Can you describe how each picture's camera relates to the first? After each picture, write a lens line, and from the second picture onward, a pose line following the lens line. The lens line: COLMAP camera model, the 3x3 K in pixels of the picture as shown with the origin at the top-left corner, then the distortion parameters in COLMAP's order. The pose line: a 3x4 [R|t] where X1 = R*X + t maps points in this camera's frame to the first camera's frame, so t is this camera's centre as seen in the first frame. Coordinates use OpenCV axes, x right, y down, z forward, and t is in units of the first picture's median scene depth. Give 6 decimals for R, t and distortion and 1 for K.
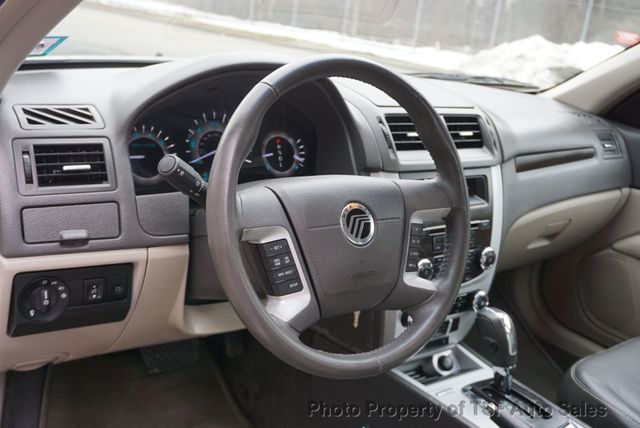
lens RADIAL K [[657.8, 0, 320.0], [0, 657.8, 214.0], [0, 0, 1]] dist [-0.007416, -0.012735]
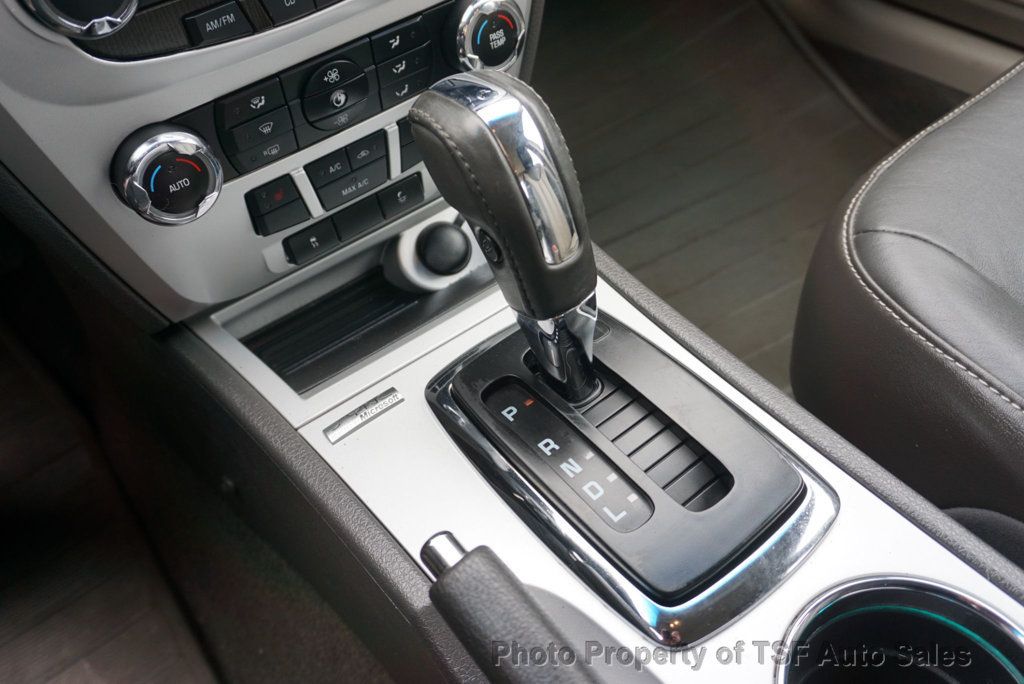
lens RADIAL K [[851.3, 0, 512.0], [0, 851.3, 342.0], [0, 0, 1]] dist [-0.008136, -0.008012]
pose [[0.978701, -0.157759, -0.131364, 0.400569], [0.202161, 0.851946, 0.483030, 0.109267], [0.035713, -0.499299, 0.865693, 0.924420]]
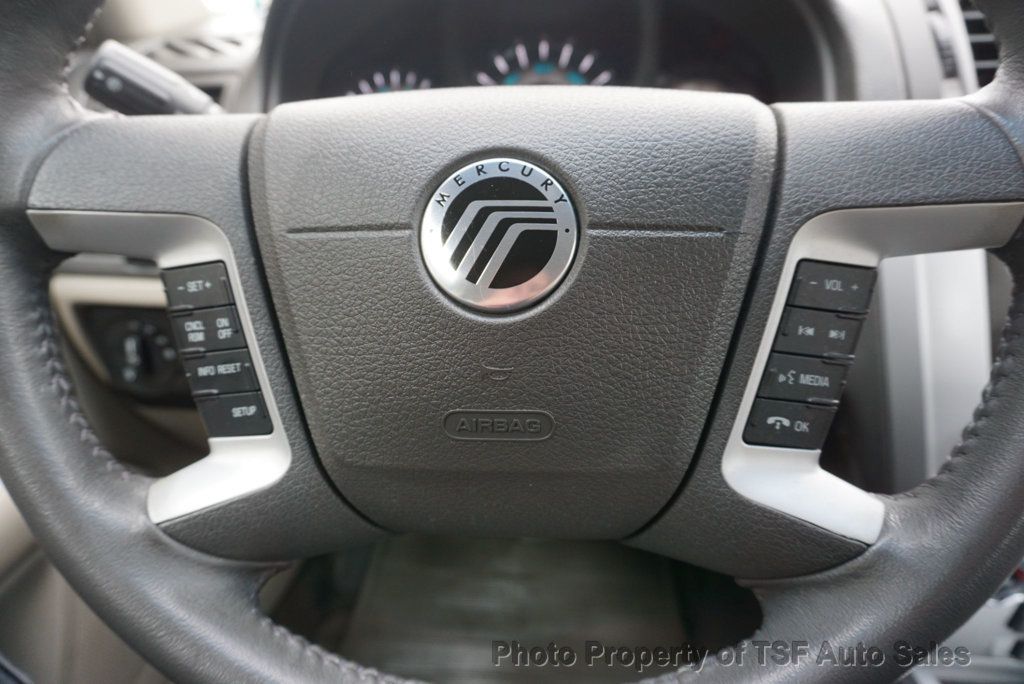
lens RADIAL K [[681.0, 0, 512.0], [0, 681.0, 342.0], [0, 0, 1]] dist [-0.001406, -0.003191]
pose [[0.744565, 0.107485, -0.658840, 0.233601], [-0.076795, 0.994191, 0.075408, 0.035591], [0.663119, -0.005550, 0.748494, 0.735483]]
